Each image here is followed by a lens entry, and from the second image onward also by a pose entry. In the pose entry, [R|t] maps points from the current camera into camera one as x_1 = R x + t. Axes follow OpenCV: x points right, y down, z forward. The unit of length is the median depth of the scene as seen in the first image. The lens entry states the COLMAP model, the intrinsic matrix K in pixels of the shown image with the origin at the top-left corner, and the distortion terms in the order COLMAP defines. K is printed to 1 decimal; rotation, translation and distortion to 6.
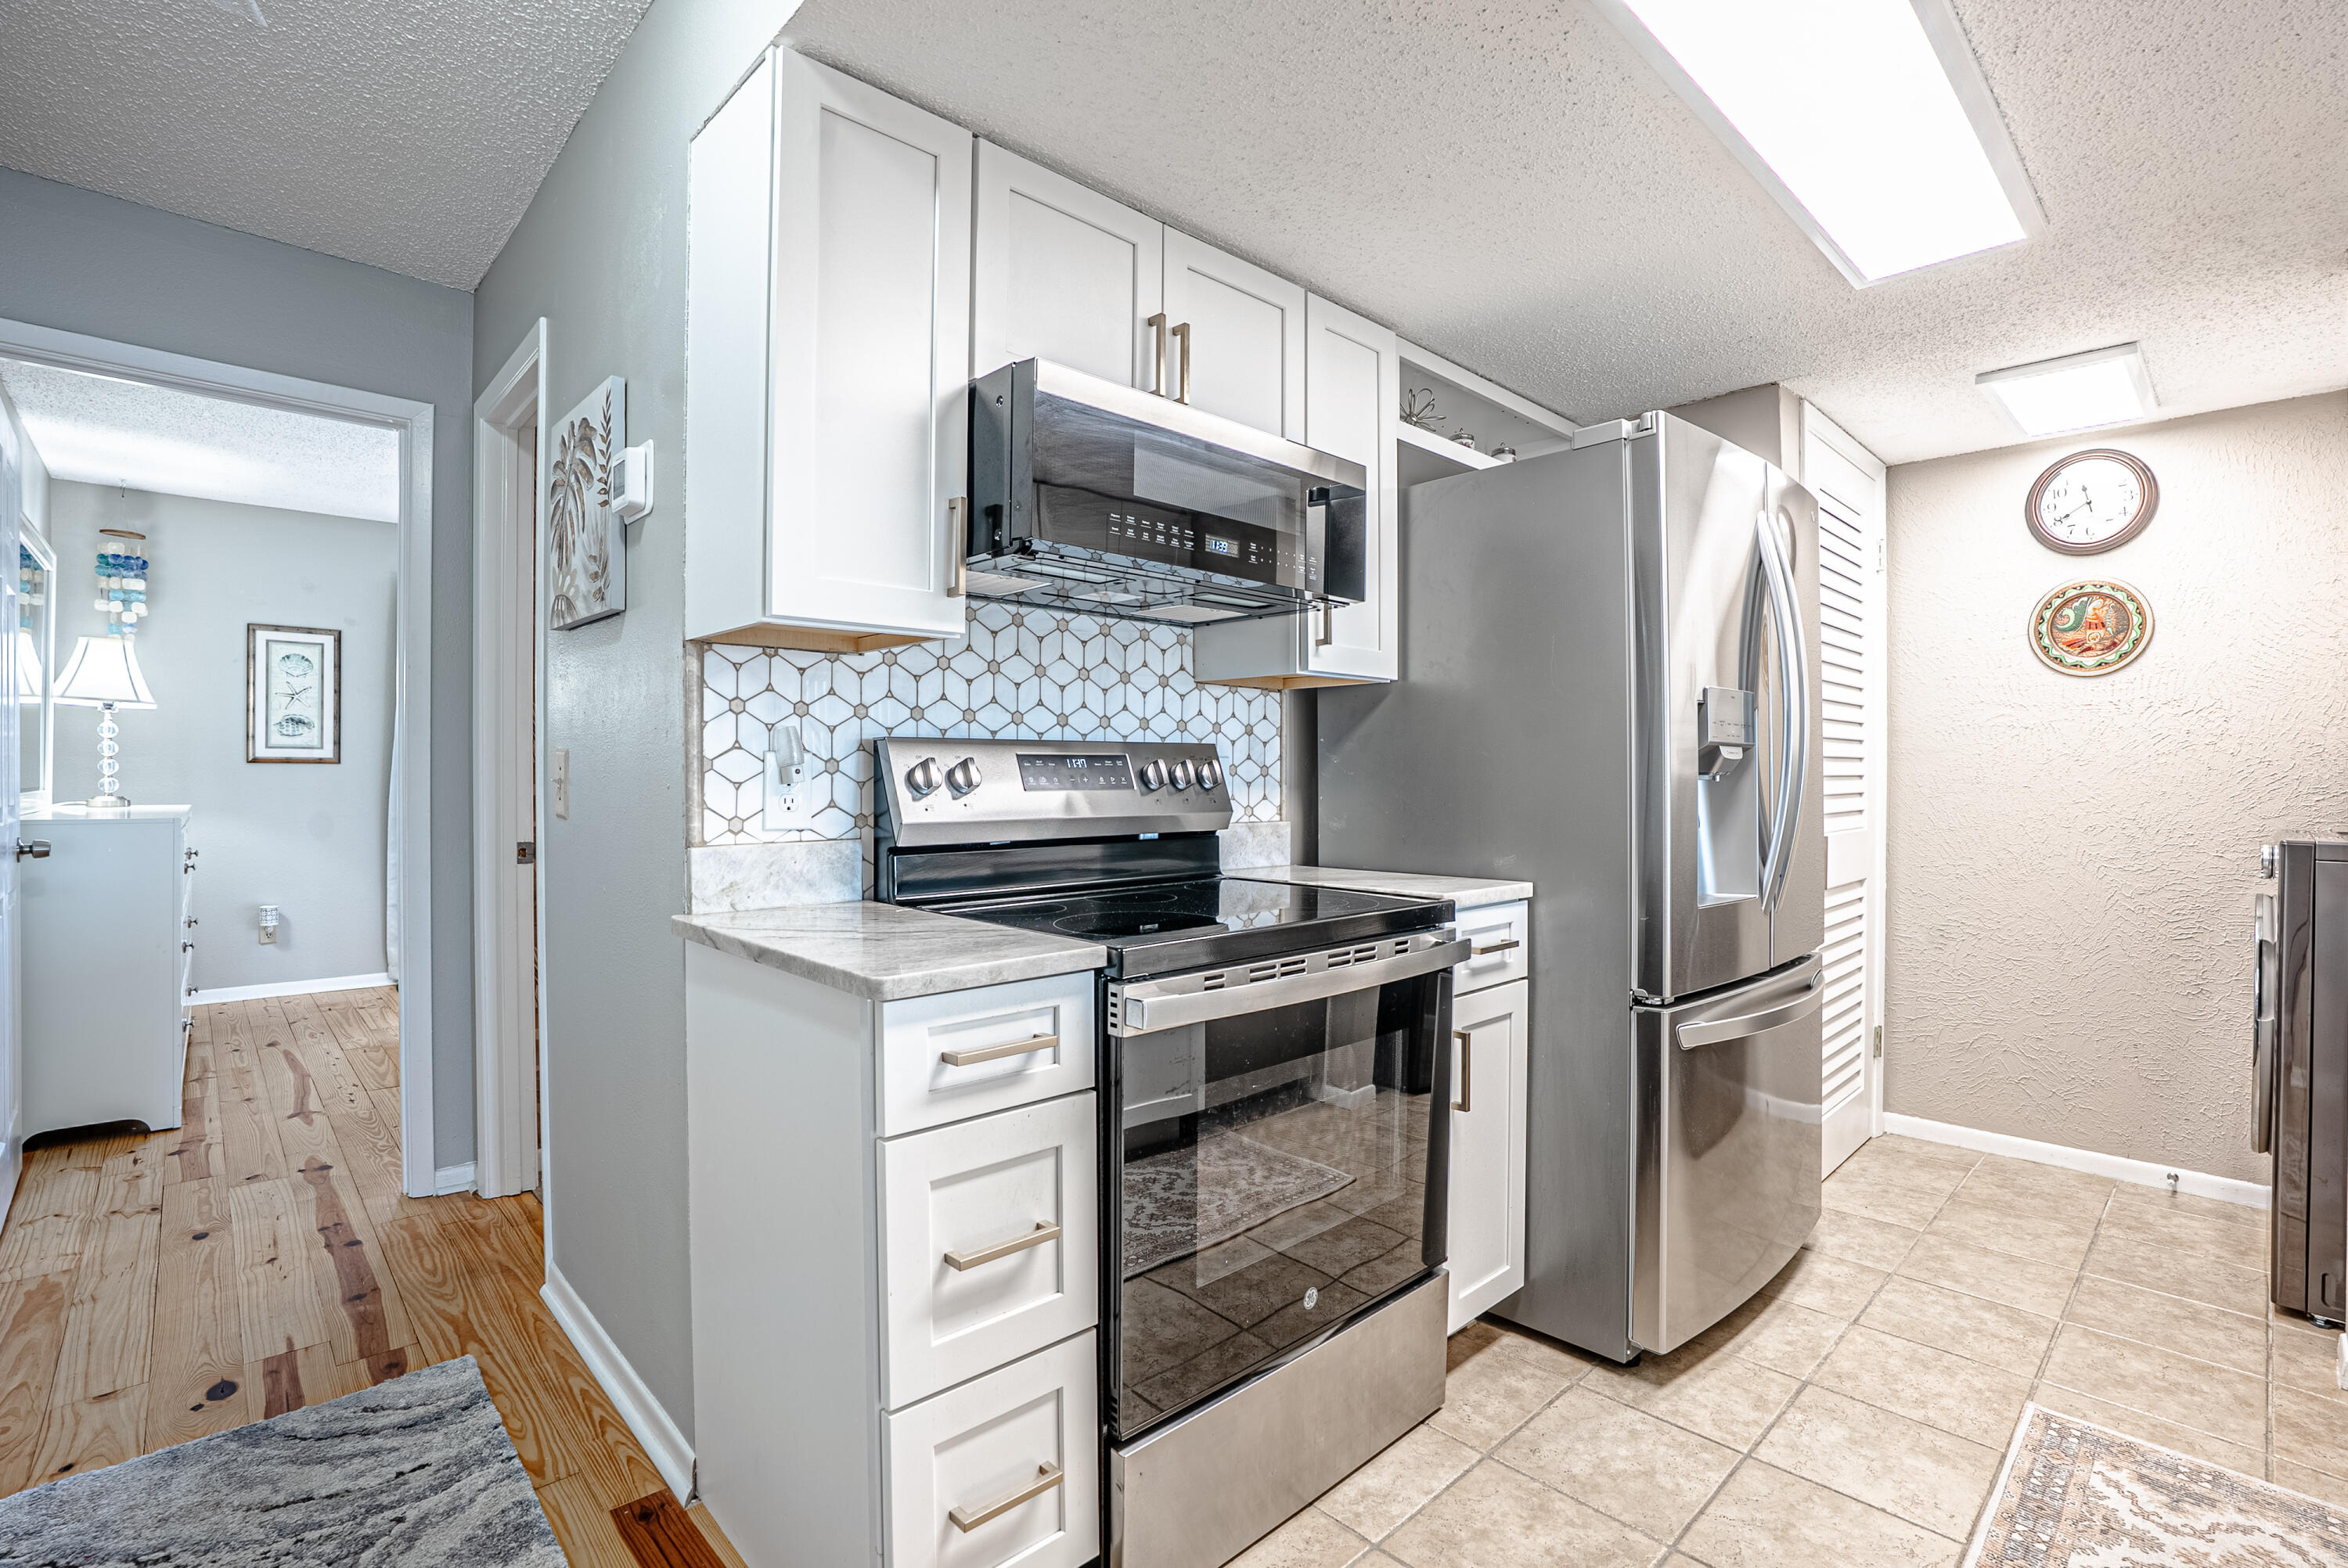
lens RADIAL K [[1098.4, 0, 1190.3], [0, 1098.4, 766.9], [0, 0, 1]] dist [-0.066378, 0.023811]
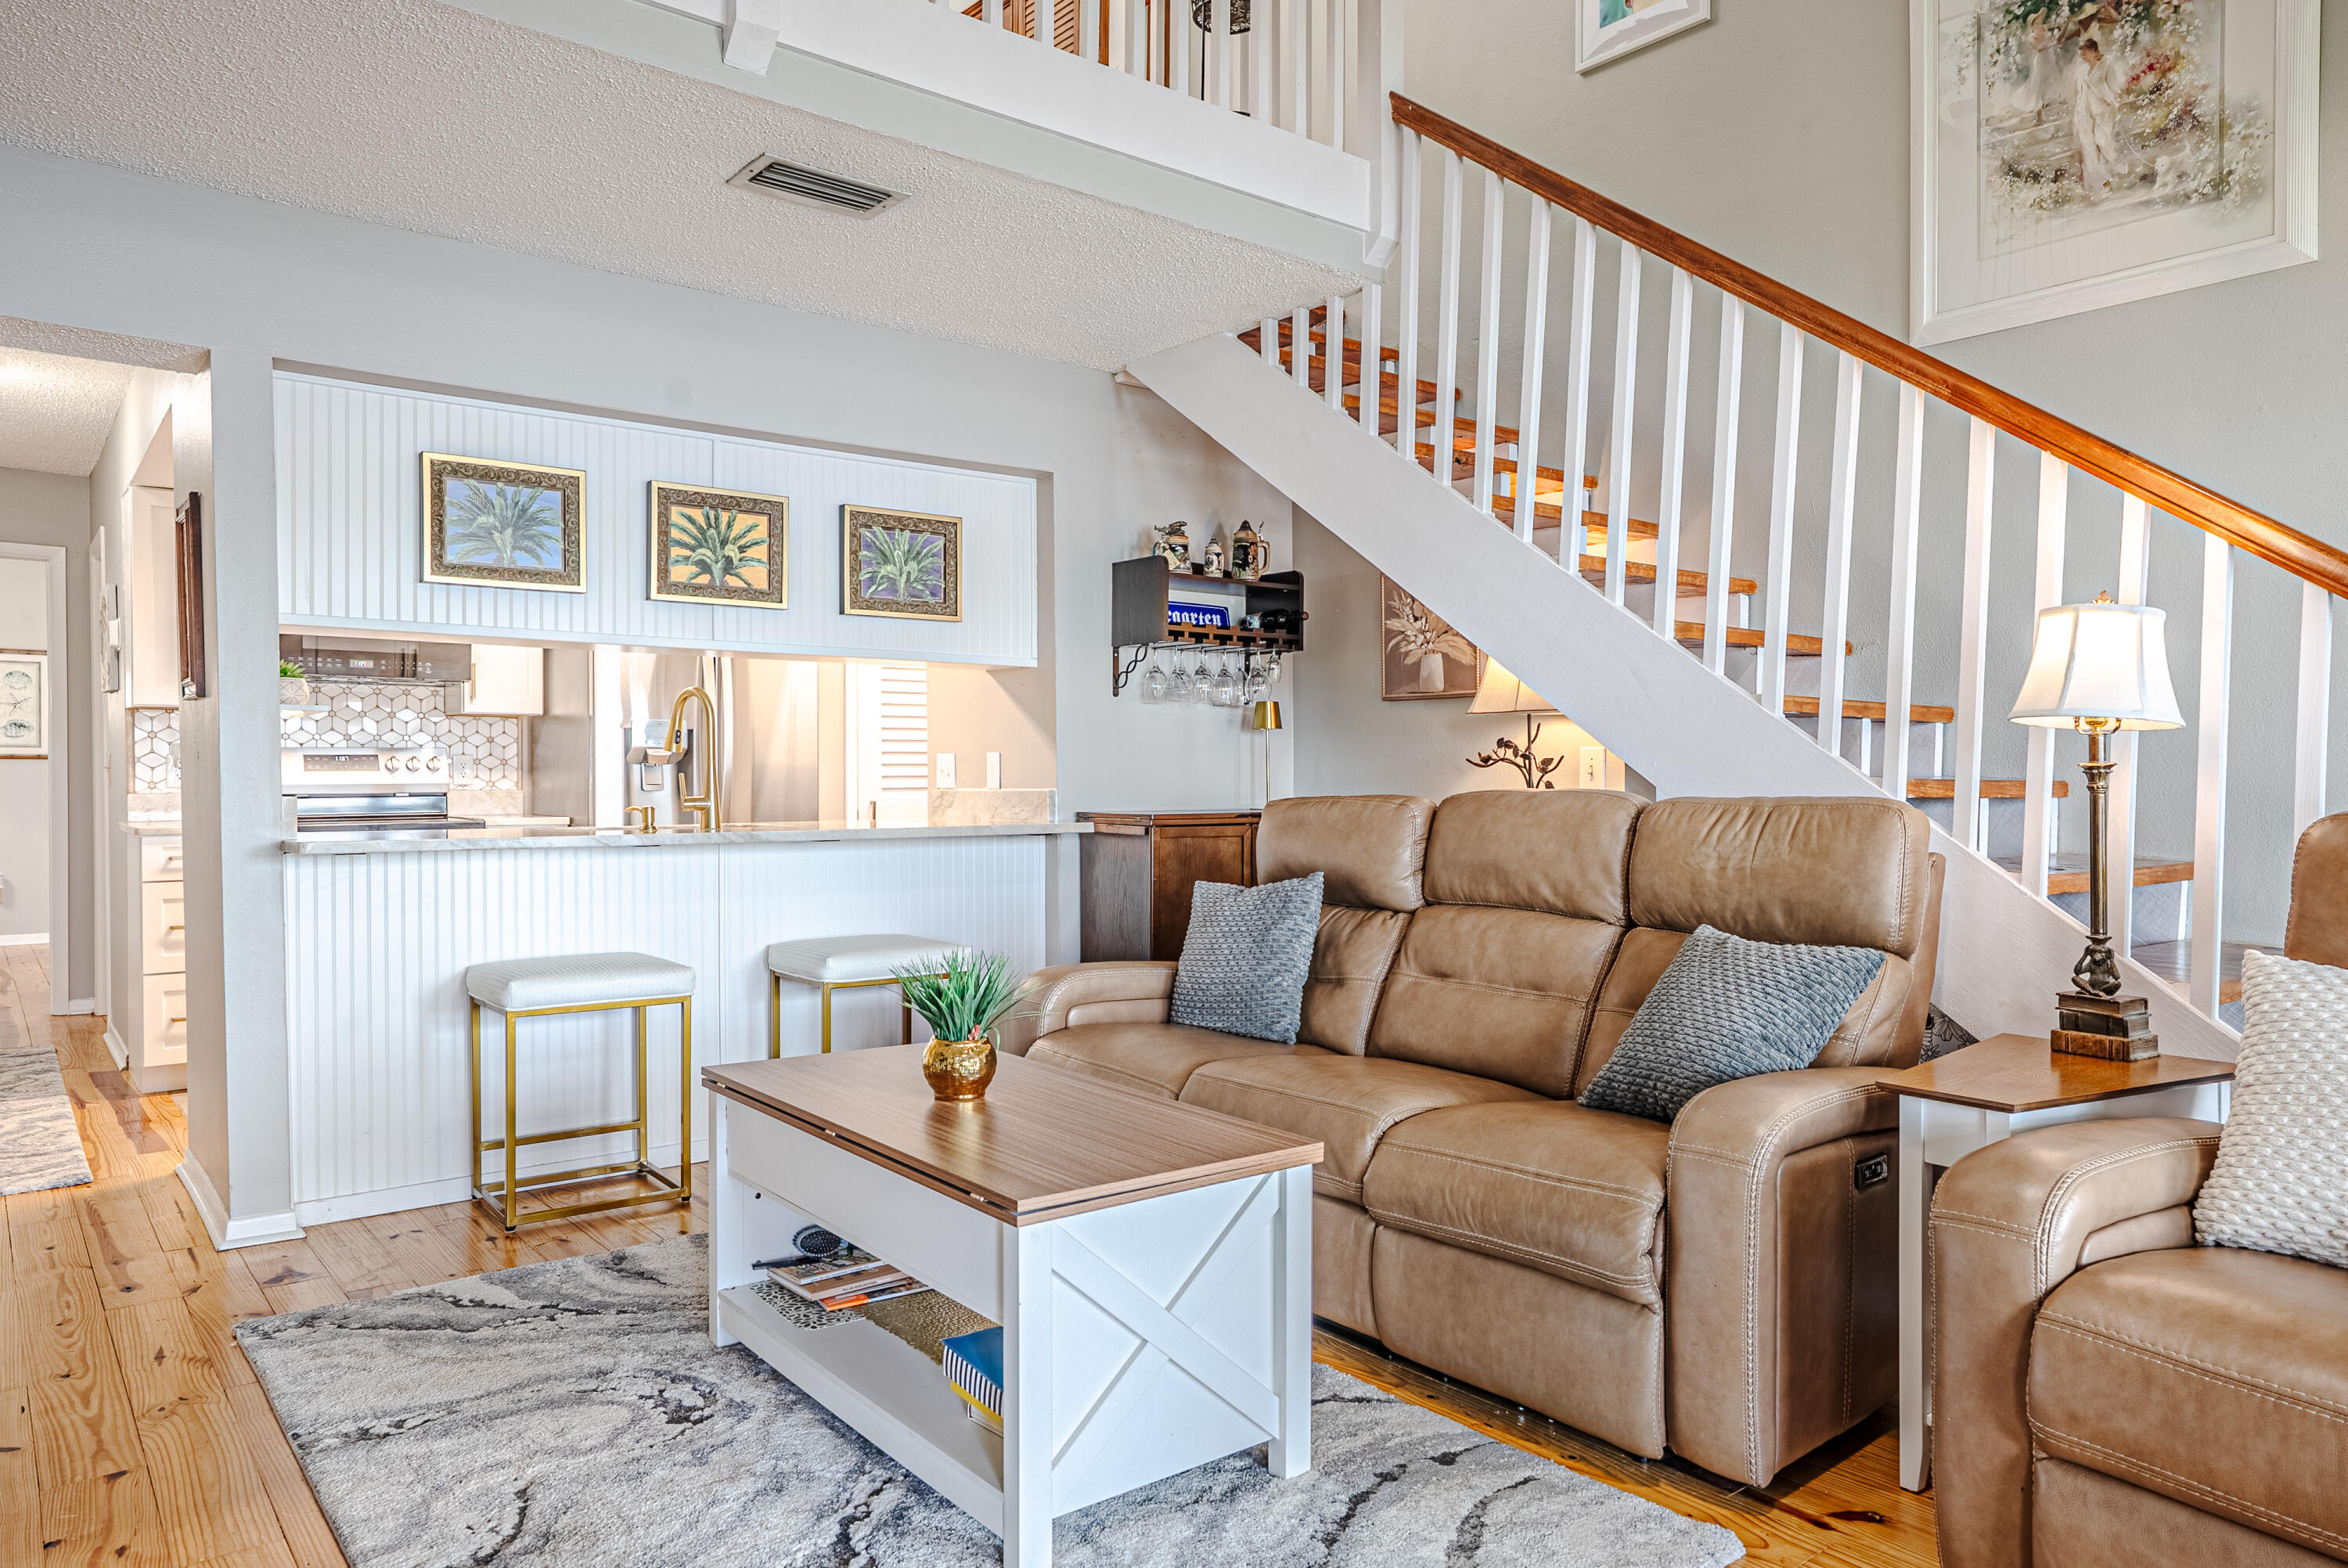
lens RADIAL K [[1459.2, 0, 1153.1], [0, 1459.2, 760.3], [0, 0, 1]] dist [-0.007401, 0.015676]
pose [[0.997369, -0.003934, -0.072387, 1.520169], [0.004134, 0.999988, 0.002618, -0.000758], [0.072376, -0.002910, 0.997373, -1.537349]]
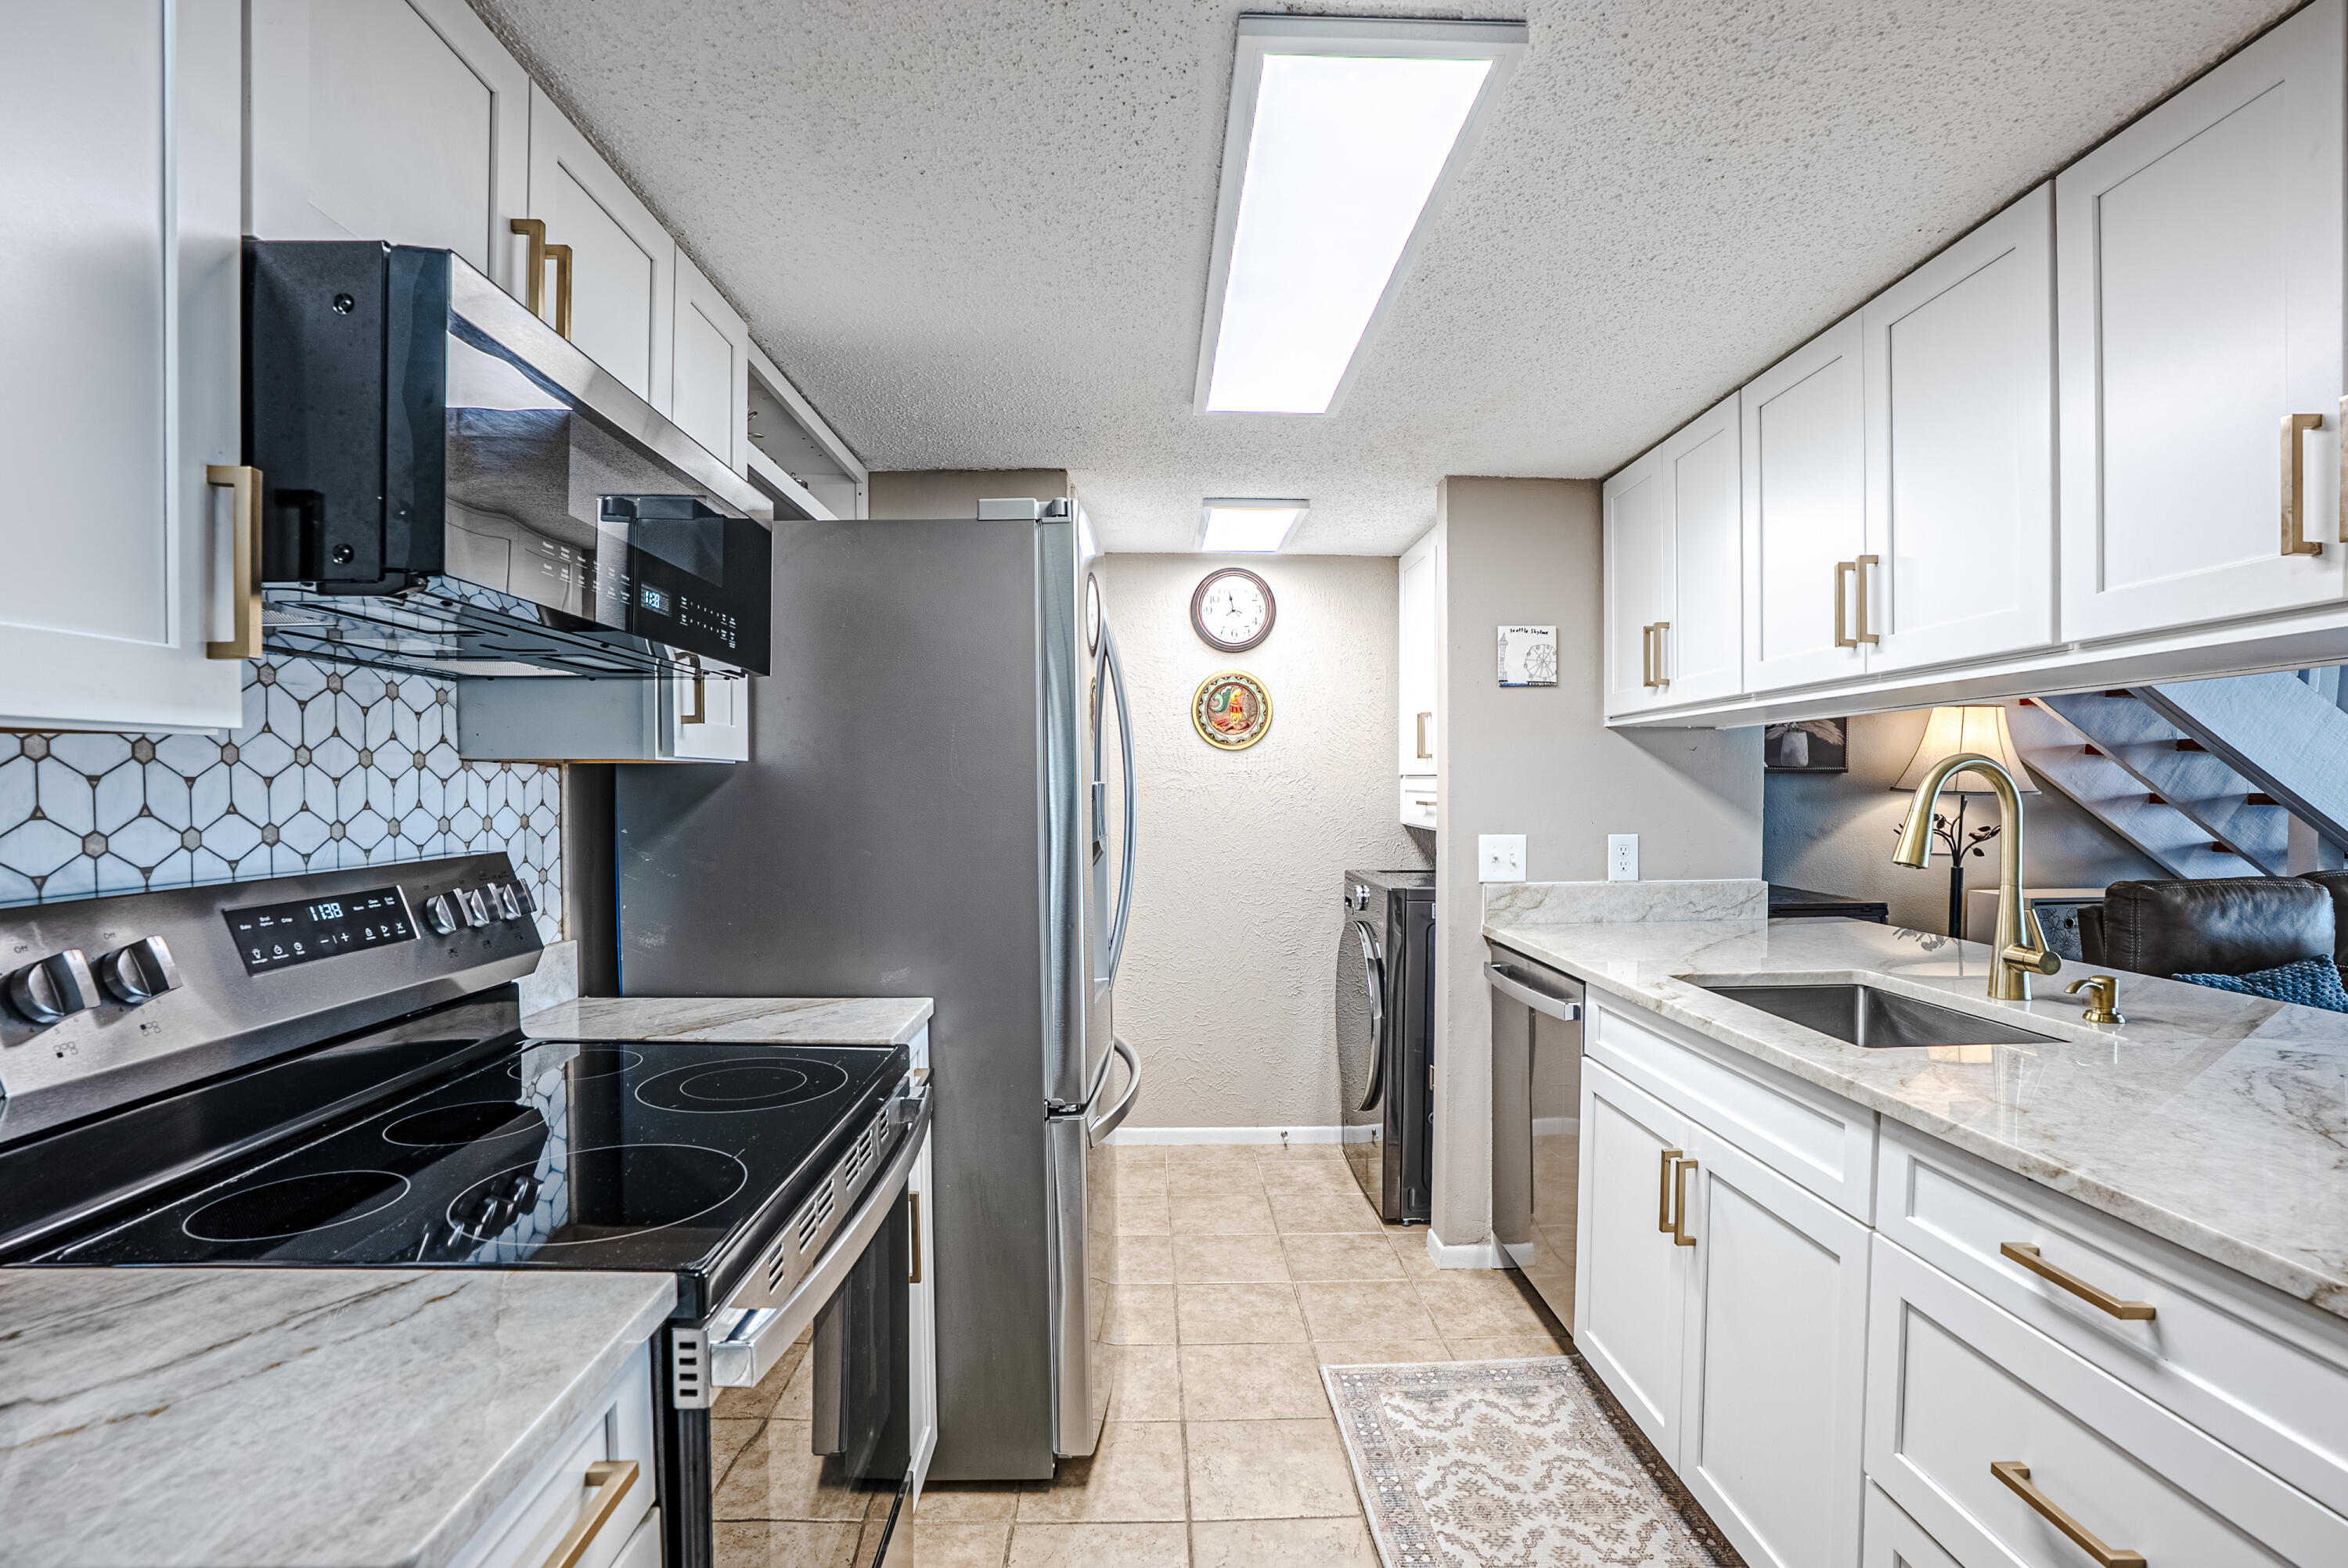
lens RADIAL K [[1098.4, 0, 1183.9], [0, 1098.4, 805.3], [0, 0, 1]] dist [-0.066378, 0.023811]
pose [[0.665473, -0.016964, 0.746229, -0.208658], [-0.005107, 0.999615, 0.027278, -0.074860], [-0.746404, -0.021963, 0.665131, 0.242544]]
